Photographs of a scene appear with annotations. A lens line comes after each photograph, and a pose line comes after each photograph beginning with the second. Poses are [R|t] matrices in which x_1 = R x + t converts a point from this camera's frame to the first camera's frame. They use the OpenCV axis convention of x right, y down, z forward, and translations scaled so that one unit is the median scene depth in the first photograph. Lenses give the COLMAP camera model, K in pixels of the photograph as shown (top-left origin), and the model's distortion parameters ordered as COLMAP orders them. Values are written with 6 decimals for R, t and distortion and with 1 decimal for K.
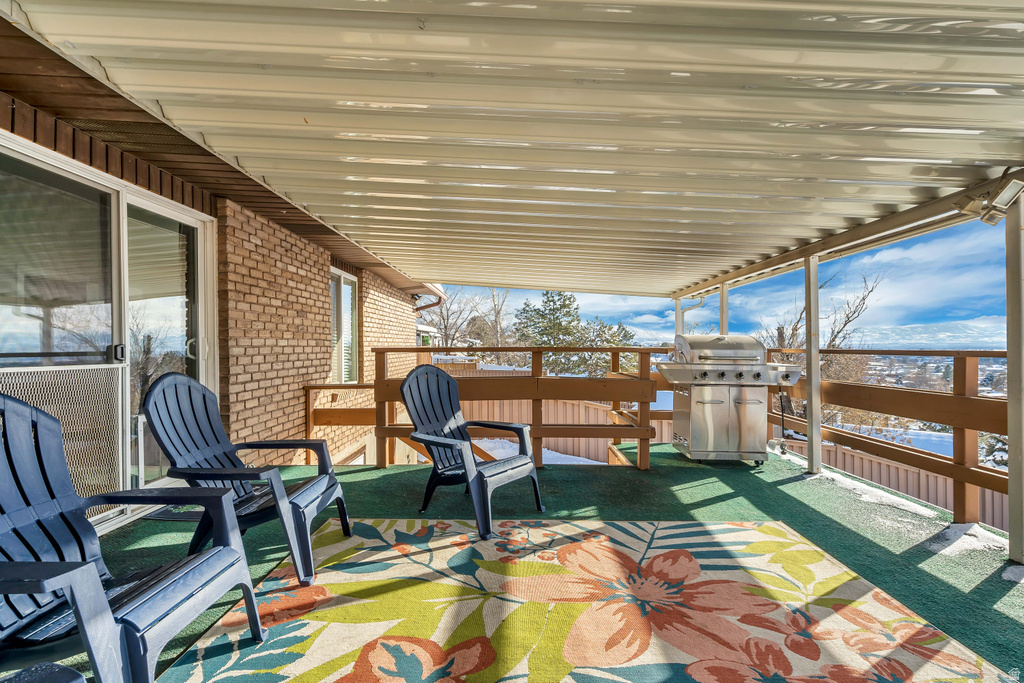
lens RADIAL K [[472.2, 0, 512.0], [0, 472.2, 341.5], [0, 0, 1]] dist [-0.001565, 0.000548]
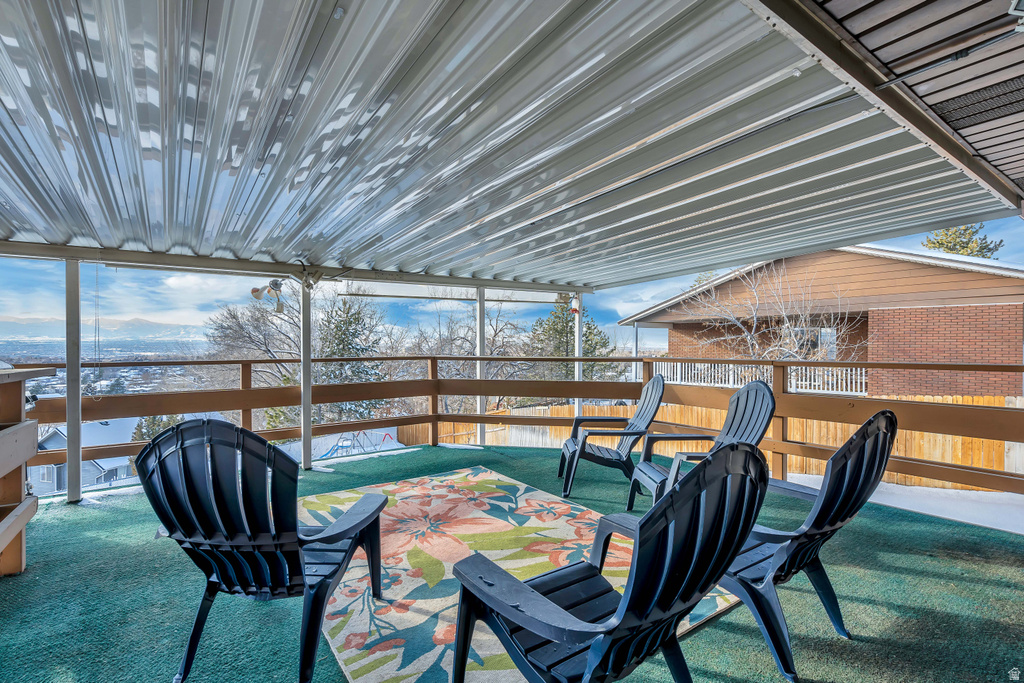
lens RADIAL K [[472.2, 0, 512.0], [0, 472.2, 341.5], [0, 0, 1]] dist [-0.001565, 0.000548]
pose [[-0.576014, 0.024166, 0.817083, -1.076958], [0.010441, 0.999699, -0.022206, 0.007529], [-0.817373, -0.004260, -0.576093, 1.617590]]
